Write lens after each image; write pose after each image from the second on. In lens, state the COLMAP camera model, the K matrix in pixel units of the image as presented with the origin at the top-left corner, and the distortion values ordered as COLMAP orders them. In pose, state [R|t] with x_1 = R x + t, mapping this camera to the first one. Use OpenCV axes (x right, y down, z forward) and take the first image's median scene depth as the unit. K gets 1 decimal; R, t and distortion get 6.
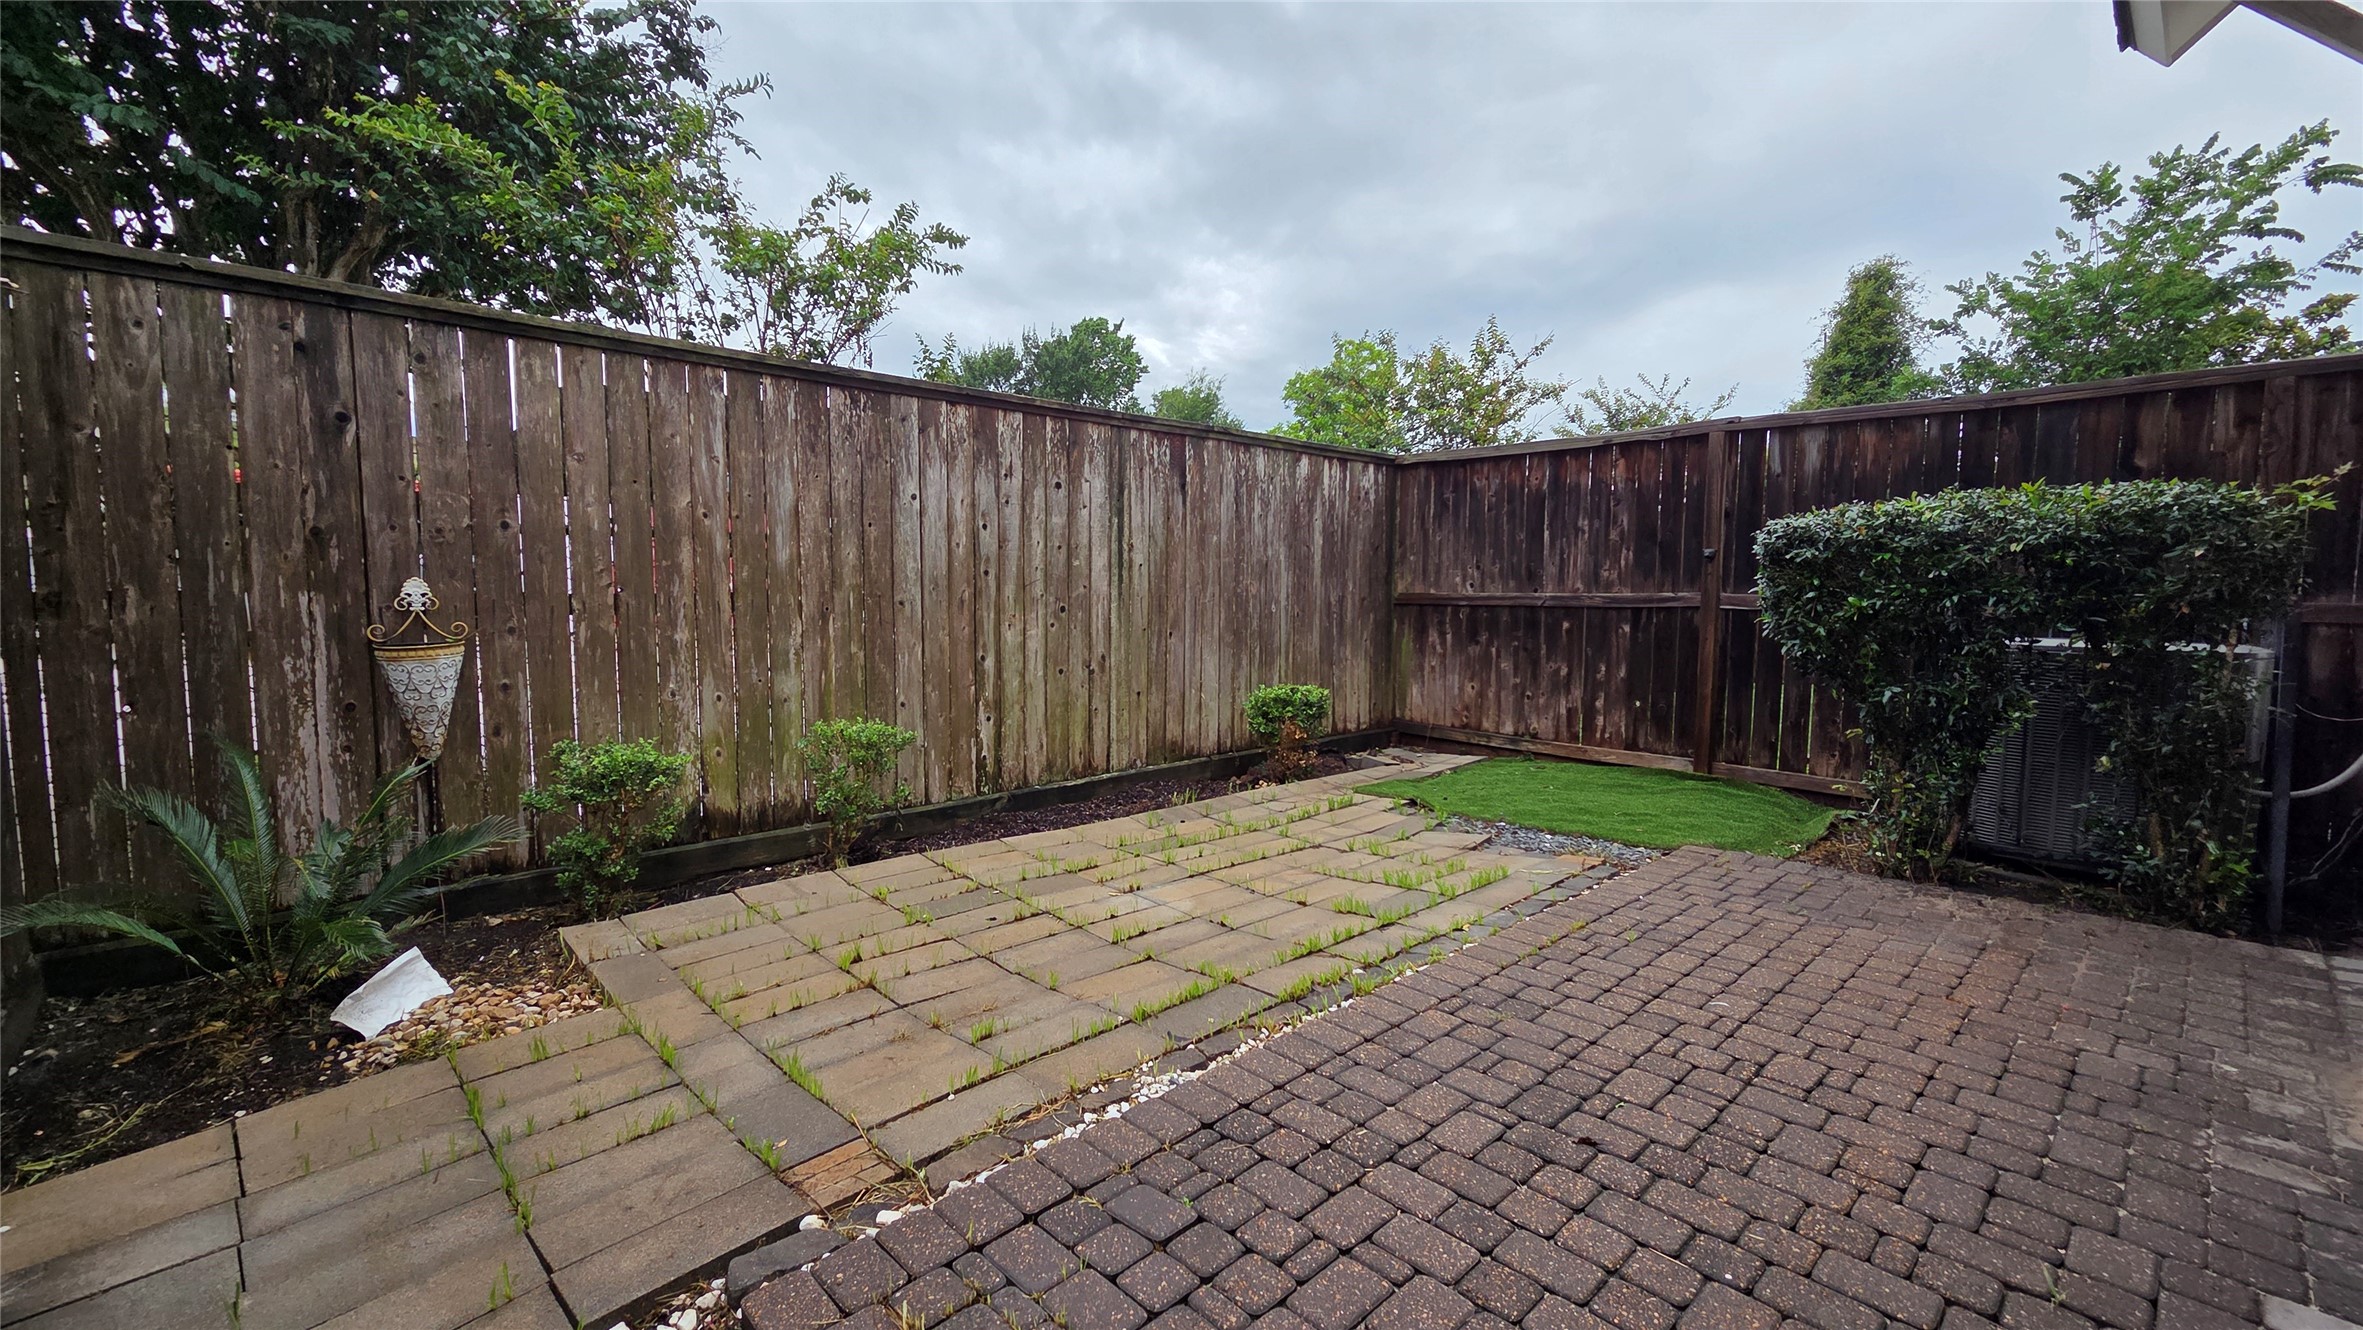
lens RADIAL K [[966.3, 0, 1185.4], [0, 966.3, 659.5], [0, 0, 1]] dist [0.001603, -0.000742]
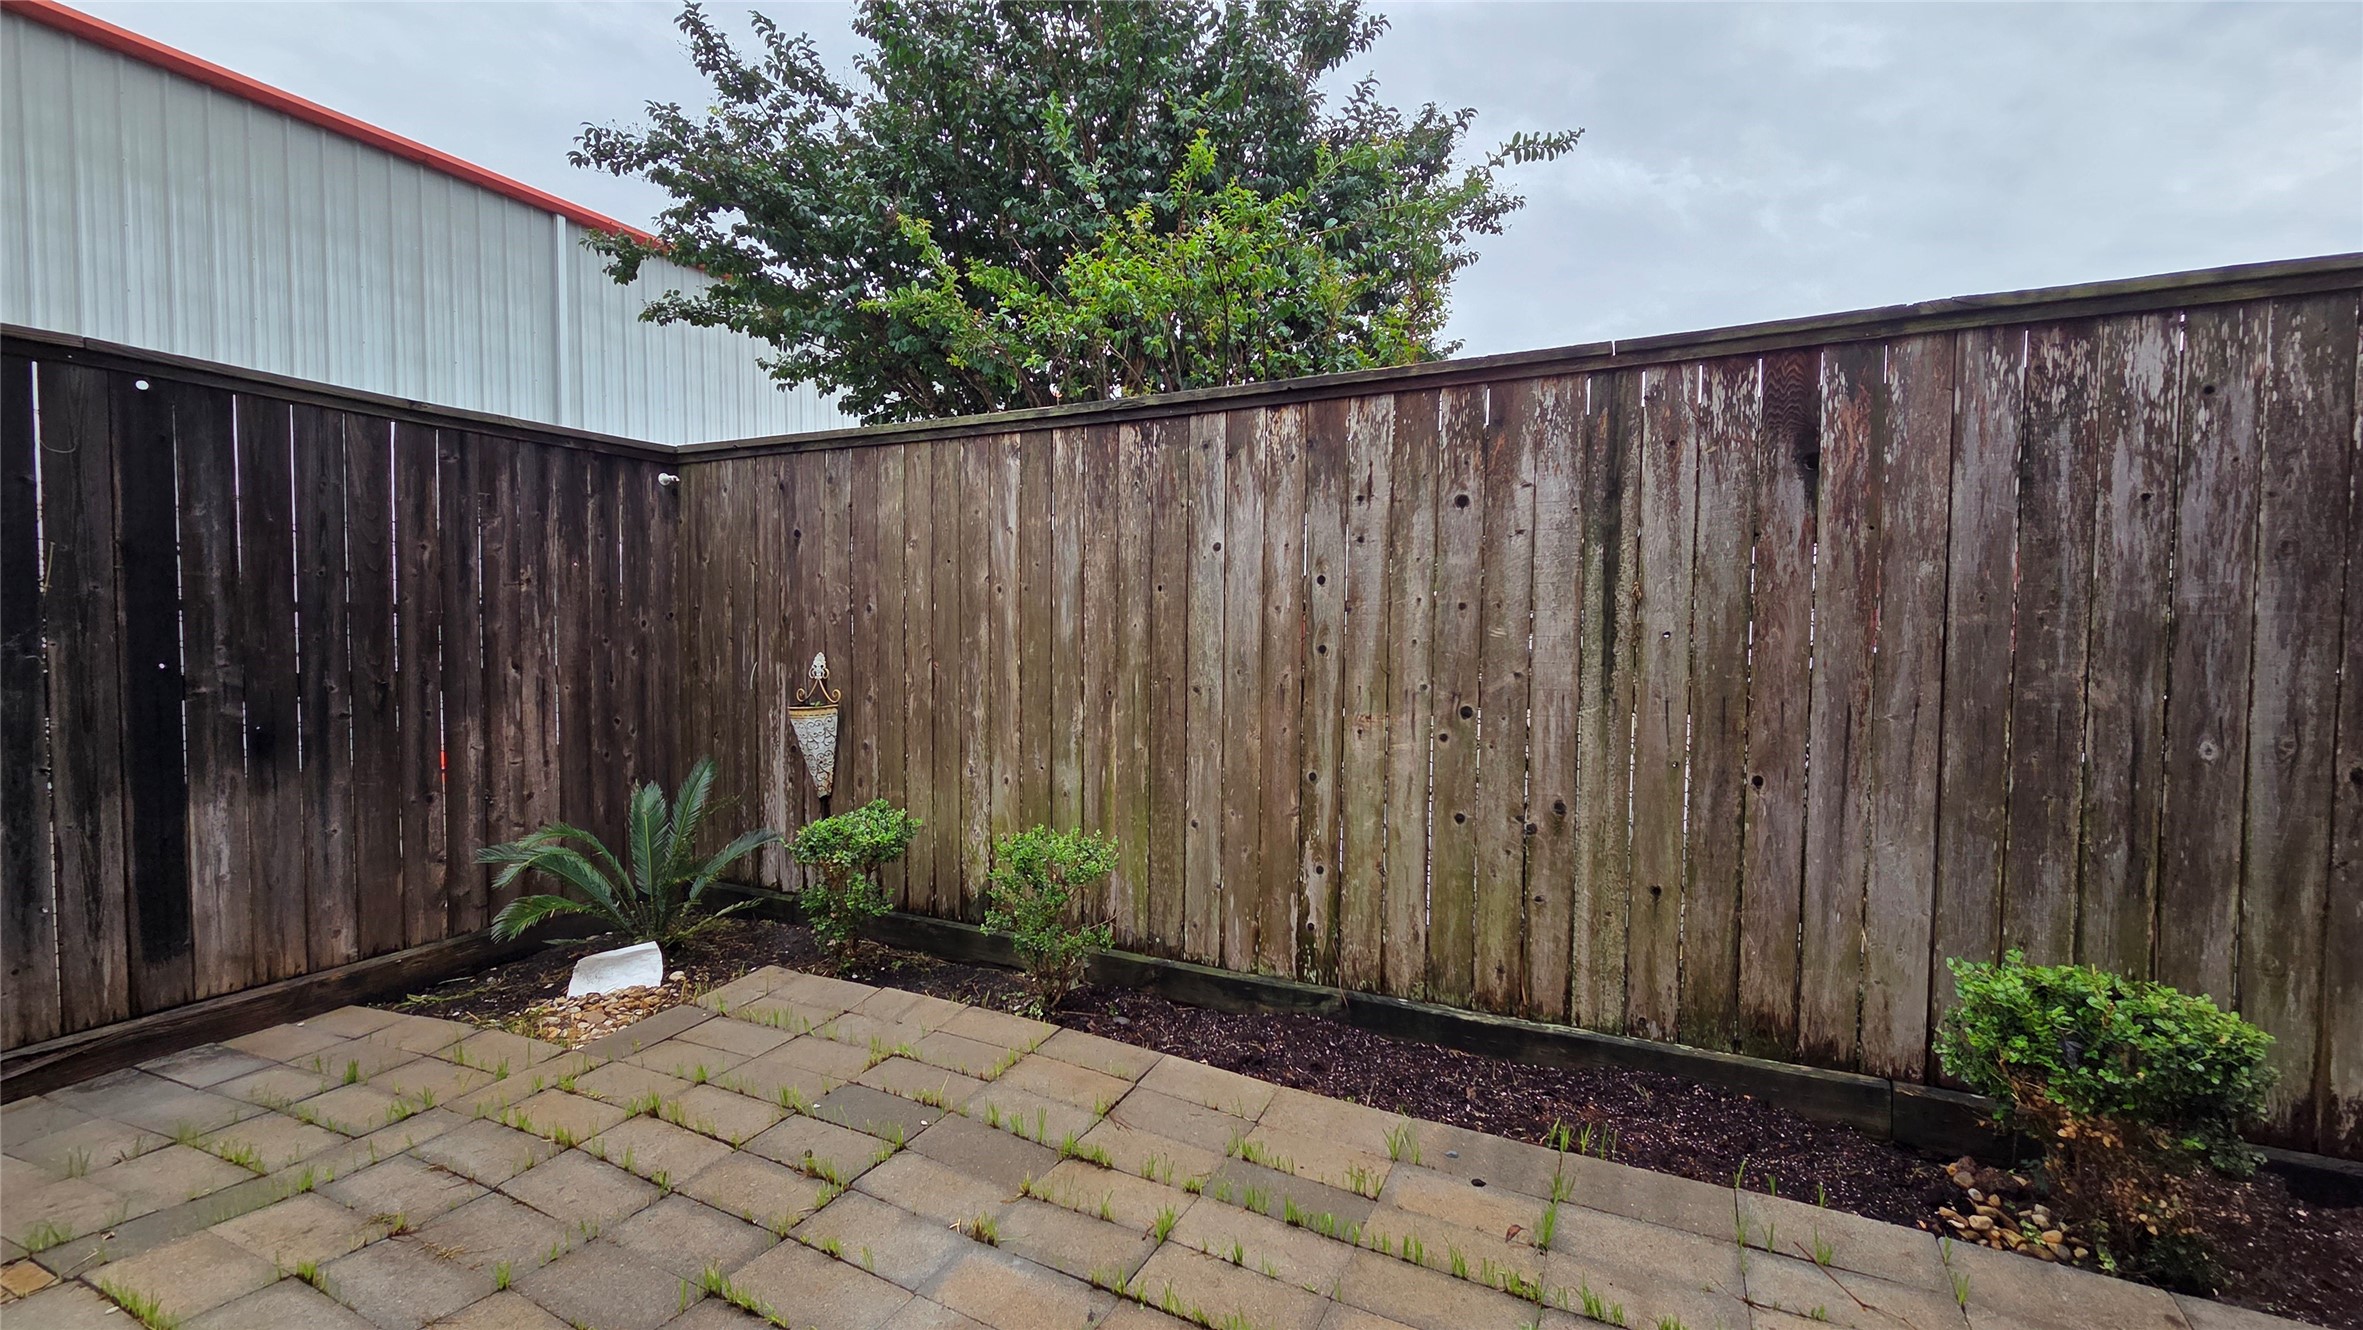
lens RADIAL K [[966.3, 0, 1185.4], [0, 966.3, 659.5], [0, 0, 1]] dist [0.001603, -0.000742]
pose [[0.356080, 0.032126, -0.933903, 0.381423], [-0.070736, 0.997468, 0.007342, -0.081859], [0.931774, 0.063446, 0.357451, 0.681557]]
